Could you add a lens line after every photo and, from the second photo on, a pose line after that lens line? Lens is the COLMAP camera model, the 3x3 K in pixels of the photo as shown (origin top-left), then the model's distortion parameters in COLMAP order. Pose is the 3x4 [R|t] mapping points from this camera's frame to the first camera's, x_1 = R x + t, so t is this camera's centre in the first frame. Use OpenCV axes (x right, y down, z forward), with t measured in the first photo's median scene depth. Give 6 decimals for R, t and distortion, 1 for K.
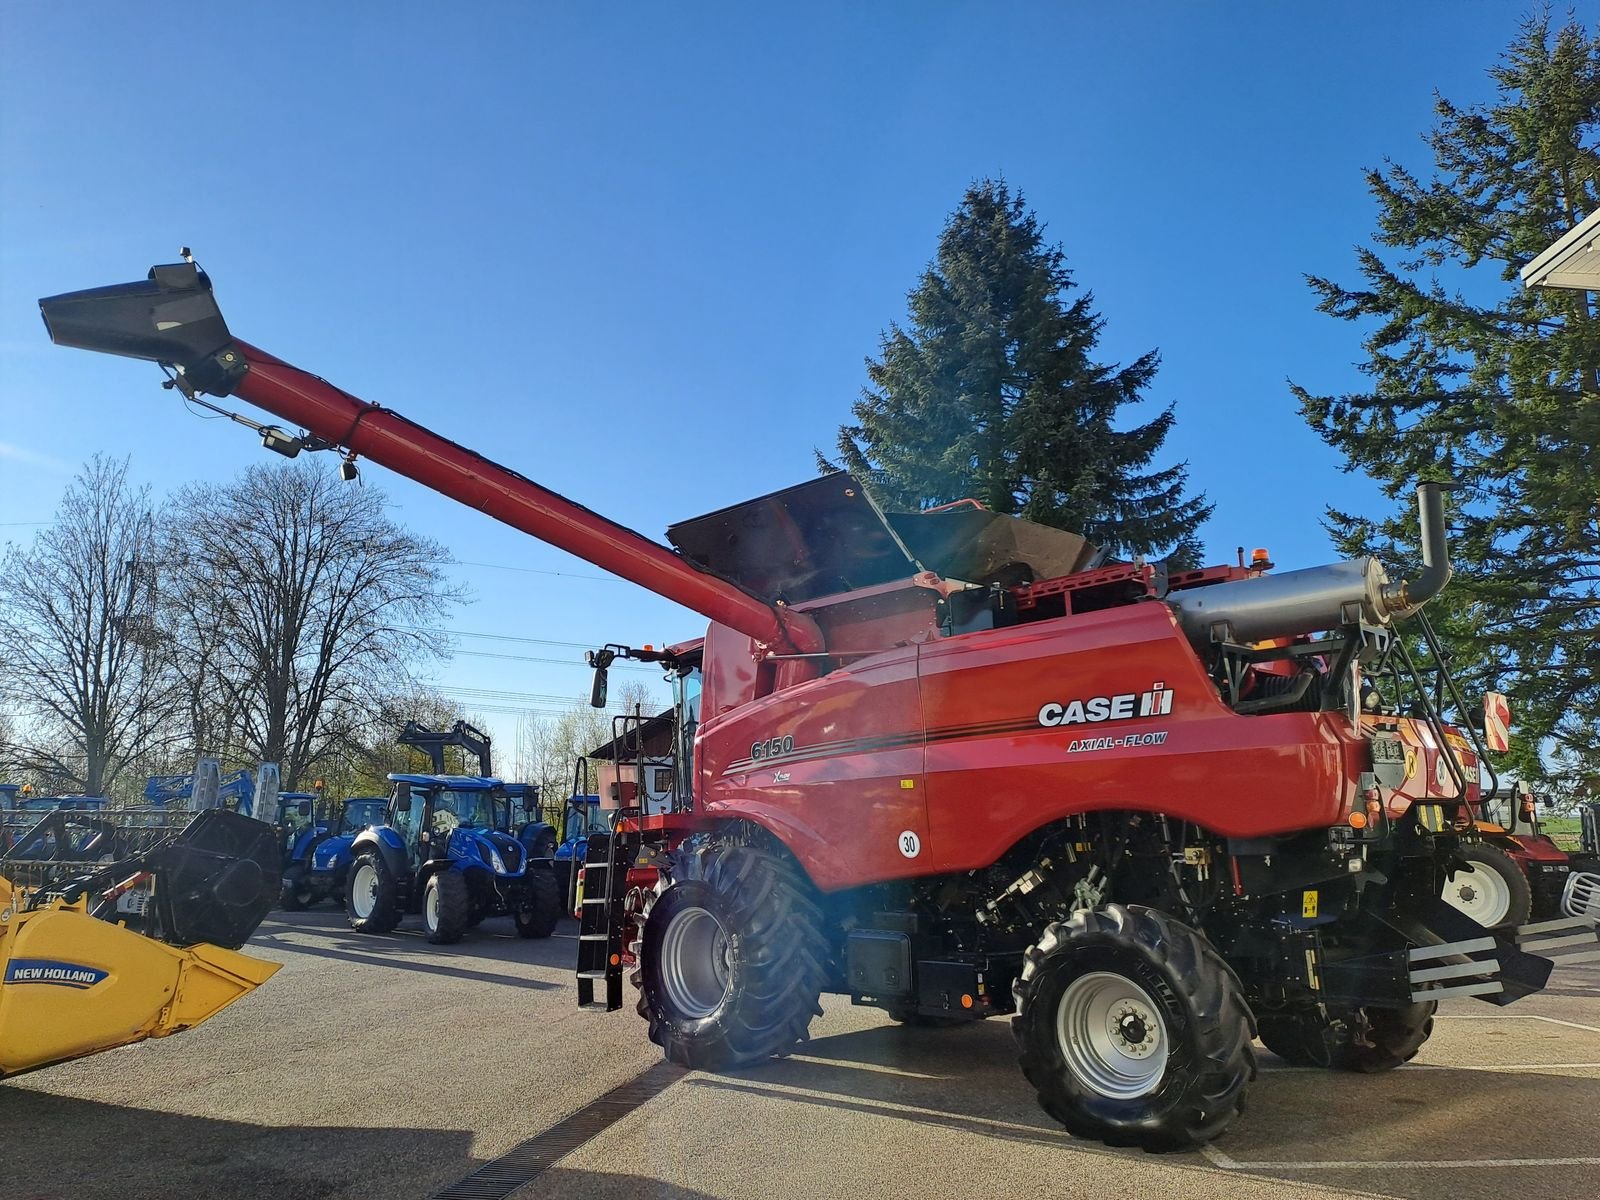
lens RADIAL K [[1164.3, 0, 771.1], [0, 1164.3, 624.5], [0, 0, 1]] dist [0.139542, -0.168947]
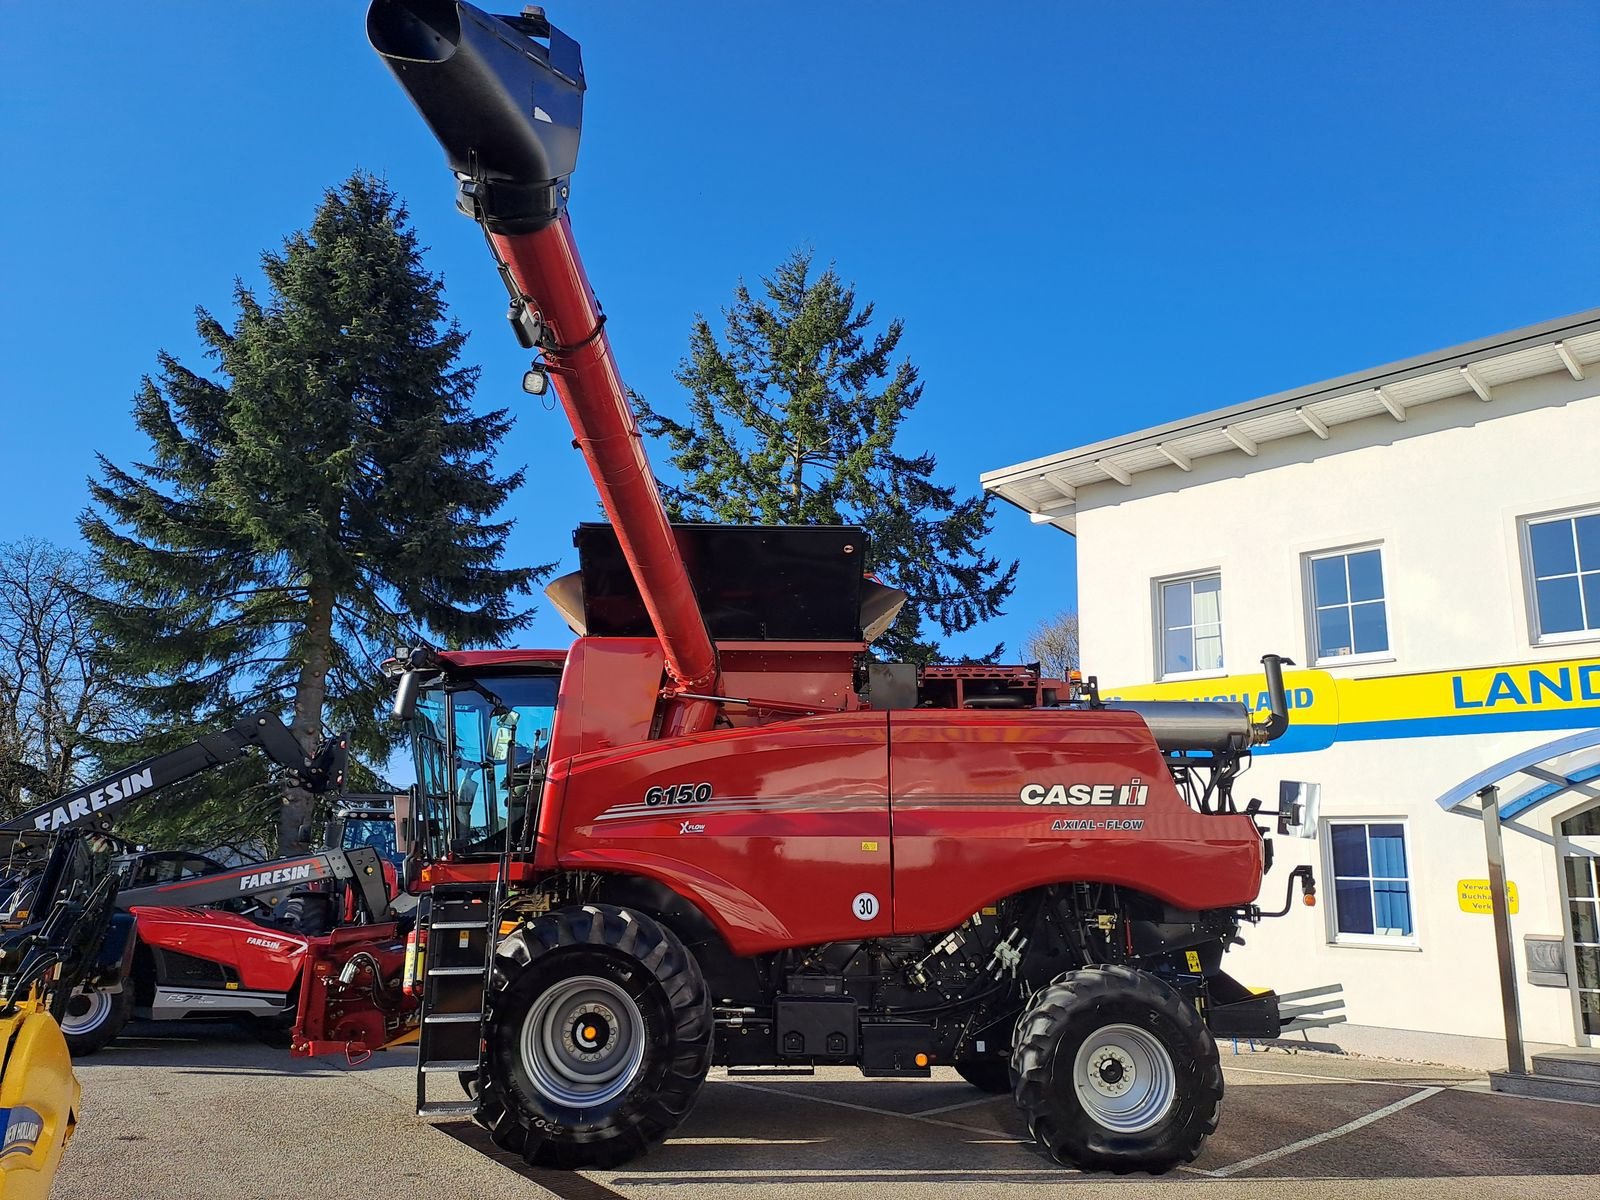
lens RADIAL K [[1164.3, 0, 771.1], [0, 1164.3, 624.5], [0, 0, 1]] dist [0.139542, -0.168947]
pose [[0.697074, 0.177918, 0.694574, -0.672523], [-0.154907, 0.983216, -0.096389, 0.057236], [-0.700066, -0.040404, 0.712934, 0.336102]]
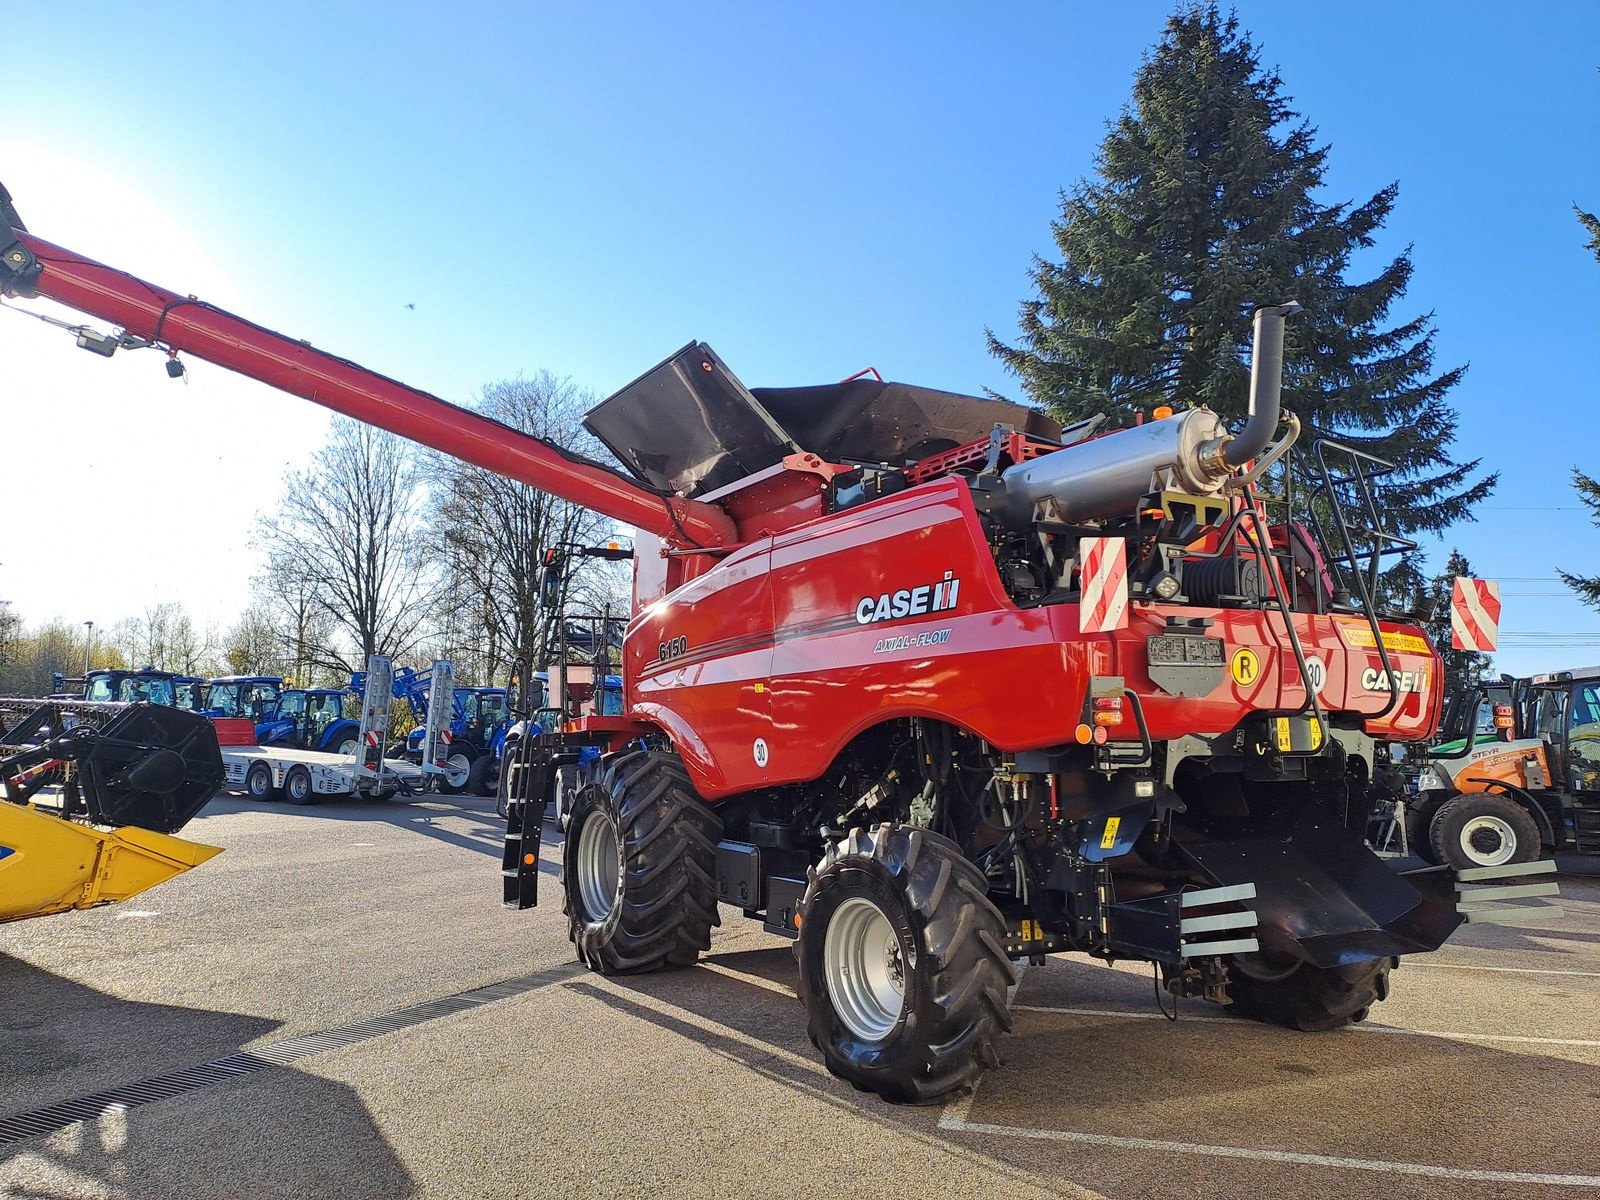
lens RADIAL K [[1164.3, 0, 771.1], [0, 1164.3, 624.5], [0, 0, 1]] dist [0.139542, -0.168947]
pose [[0.969390, -0.001327, -0.245524, 0.343163], [0.021847, 0.996485, 0.080871, 0.013546], [0.244553, -0.083759, 0.966011, 0.123614]]
